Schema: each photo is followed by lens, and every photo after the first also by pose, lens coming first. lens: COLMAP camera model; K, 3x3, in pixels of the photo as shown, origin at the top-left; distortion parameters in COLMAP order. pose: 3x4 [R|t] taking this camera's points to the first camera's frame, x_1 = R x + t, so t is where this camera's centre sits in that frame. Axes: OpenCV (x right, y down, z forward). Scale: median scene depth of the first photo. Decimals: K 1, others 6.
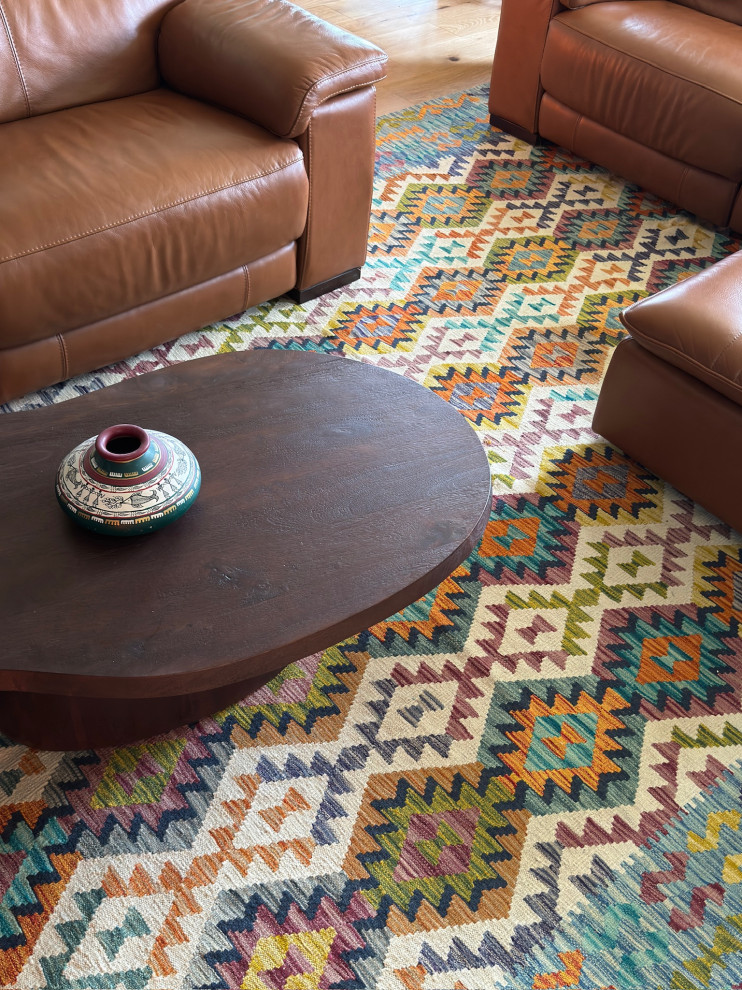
lens RADIAL K [[977.0, 0, 368.7], [0, 977.0, 499.5], [0, 0, 1]] dist [0.210776, -0.492218]
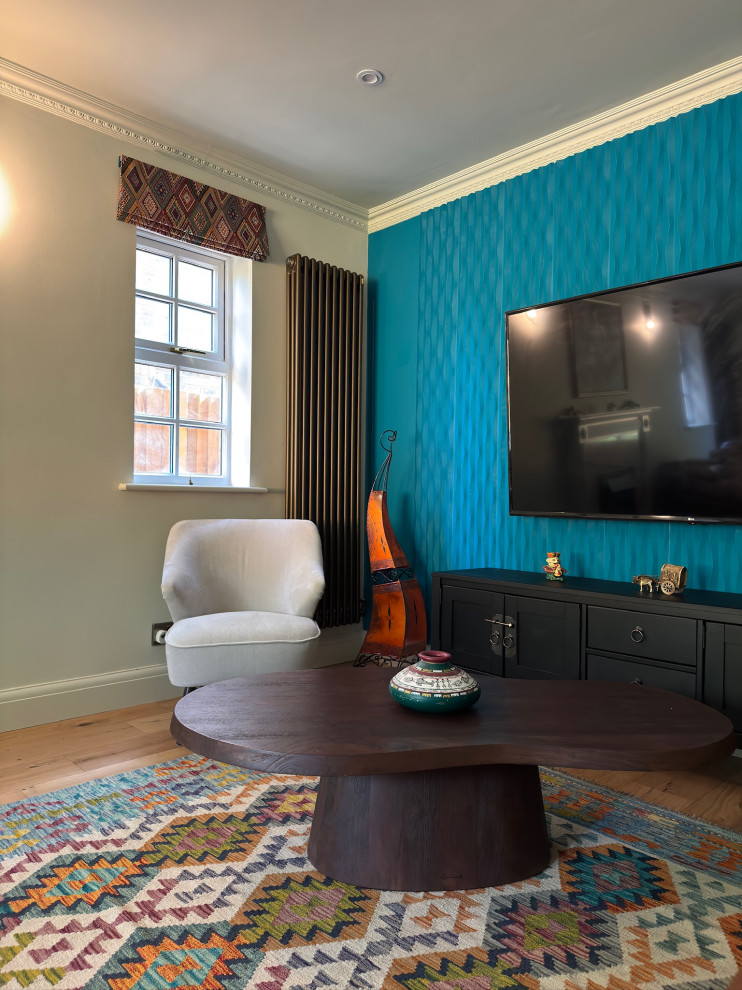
lens RADIAL K [[697.0, 0, 371.0], [0, 697.0, 495.0], [0, 0, 1]] dist [0.022565, -0.034365]
pose [[-0.995008, -0.083043, -0.055341, -0.057153], [-0.098022, 0.709270, 0.698089, -0.575808], [-0.018719, 0.700029, -0.713869, 0.965504]]
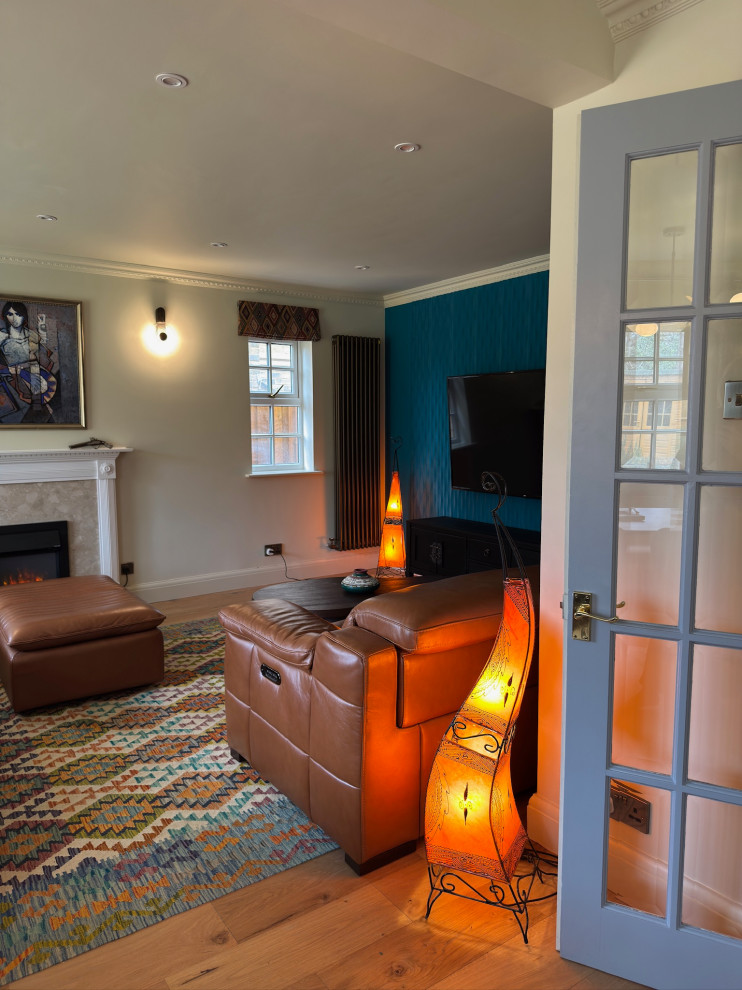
lens RADIAL K [[684.3, 0, 369.8], [0, 684.3, 497.4], [0, 0, 1]] dist [0.092881, -0.181832]
pose [[-0.993364, -0.072820, 0.089027, -0.321317], [0.024143, 0.624780, 0.780428, -1.463873], [-0.112453, 0.777398, -0.618876, 1.550839]]
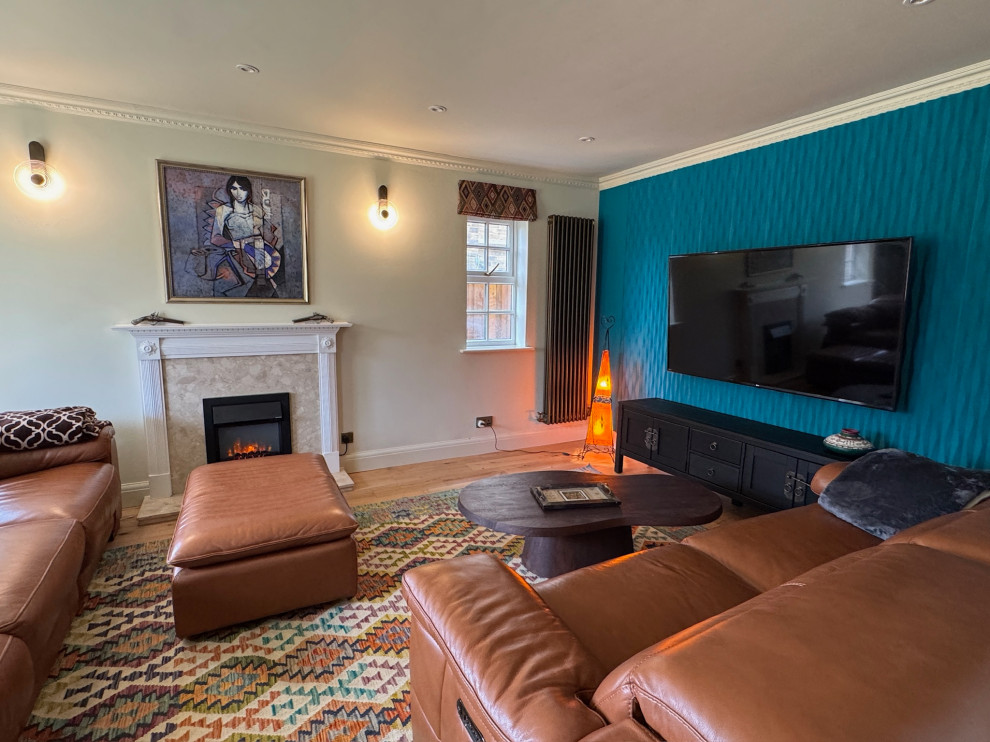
lens RADIAL K [[498.1, 0, 491.1], [0, 498.1, 375.4], [0, 0, 1]] dist [0.000279, -0.000156]
pose [[-0.970620, -0.112436, 0.212732, -0.176572], [0.105871, 0.594368, 0.797194, -1.036509], [-0.216075, 0.796294, -0.565002, 1.133669]]
